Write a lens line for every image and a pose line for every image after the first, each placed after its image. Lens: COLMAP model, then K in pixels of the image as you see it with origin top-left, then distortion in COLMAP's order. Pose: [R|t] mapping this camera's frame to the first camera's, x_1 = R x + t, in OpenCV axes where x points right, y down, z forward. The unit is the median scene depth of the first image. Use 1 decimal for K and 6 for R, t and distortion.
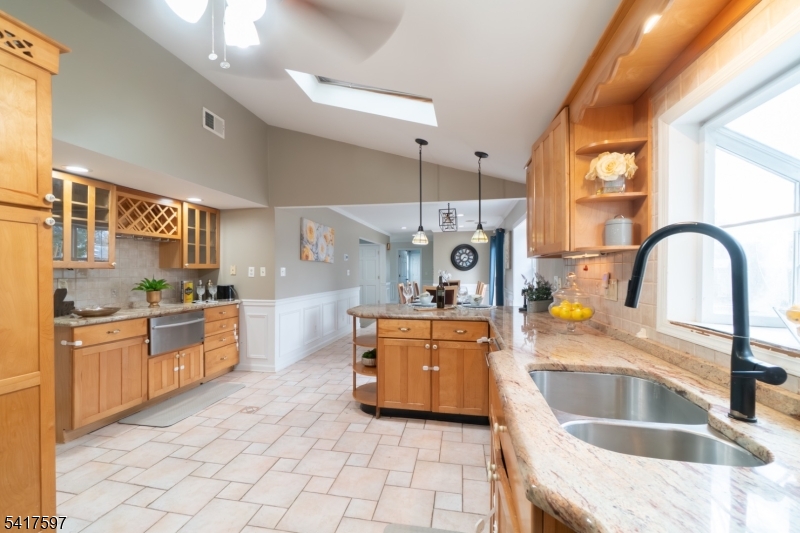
lens RADIAL K [[347.0, 0, 396.6], [0, 347.0, 272.7], [0, 0, 1]] dist [-0.009273, -0.000009]
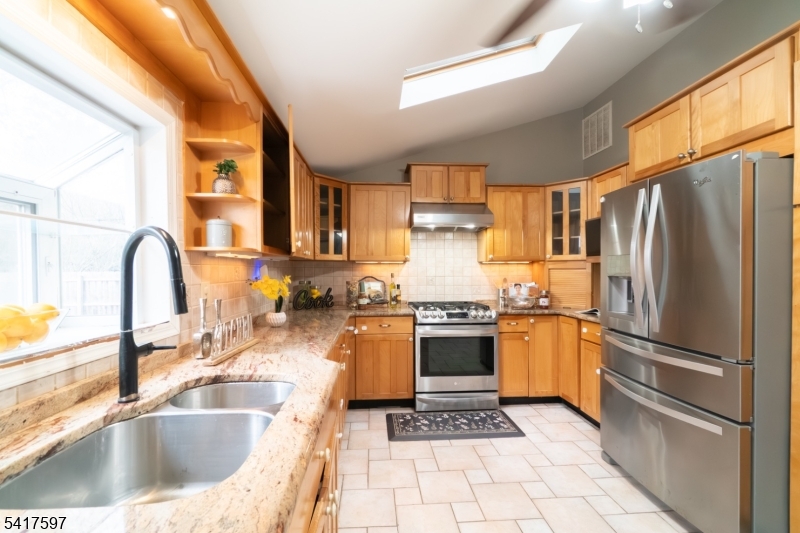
lens RADIAL K [[347.0, 0, 396.6], [0, 347.0, 272.7], [0, 0, 1]] dist [-0.009273, -0.000009]
pose [[-0.967438, 0.004990, -0.253061, 0.330704], [0.002091, 0.999929, 0.011721, -0.016000], [0.253101, 0.010810, -0.967379, 1.842129]]
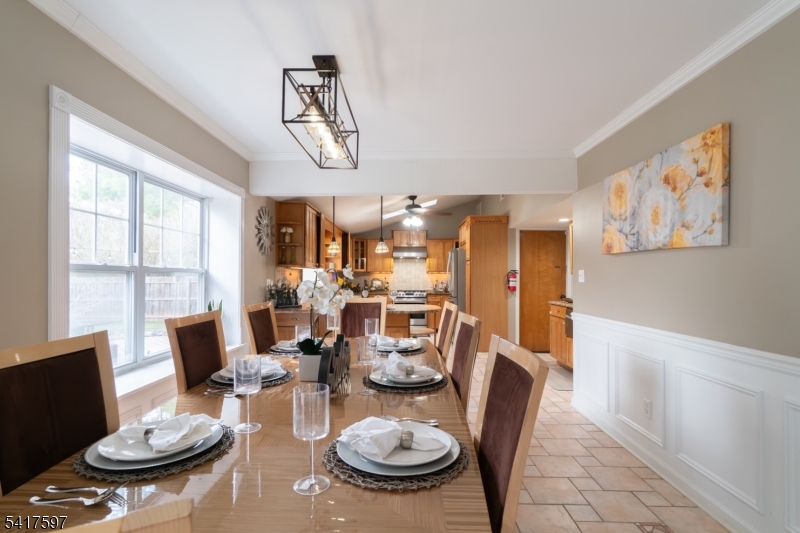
lens RADIAL K [[401.7, 0, 387.1], [0, 401.7, 270.5], [0, 0, 1]] dist [-0.001467, 0.000402]
pose [[-0.990085, -0.004576, -0.140394, 0.678257], [-0.002943, 0.999926, -0.011840, -0.012320], [0.140437, -0.011309, -0.990025, 6.570721]]
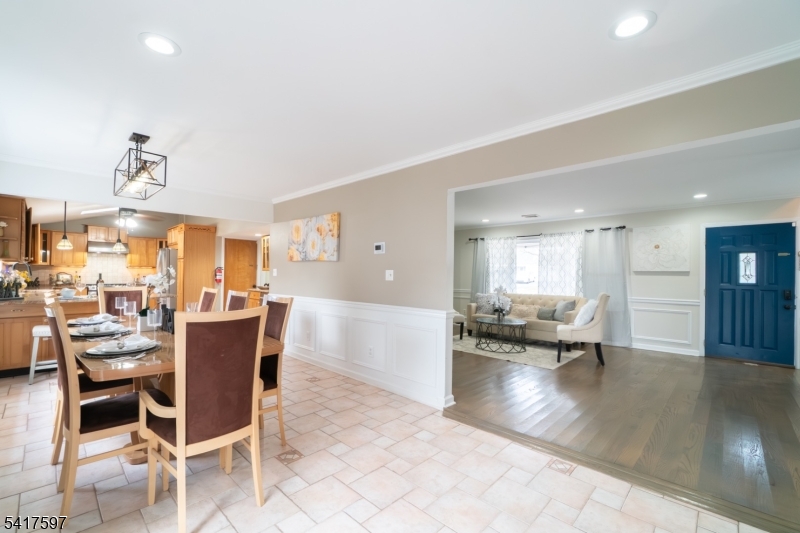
lens RADIAL K [[347.0, 0, 396.6], [0, 347.0, 272.7], [0, 0, 1]] dist [-0.009273, -0.000009]
pose [[-0.546956, -0.008727, -0.837116, 1.762658], [-0.014063, 0.999900, -0.001235, -0.022173], [0.837043, 0.011096, -0.547024, 7.631862]]
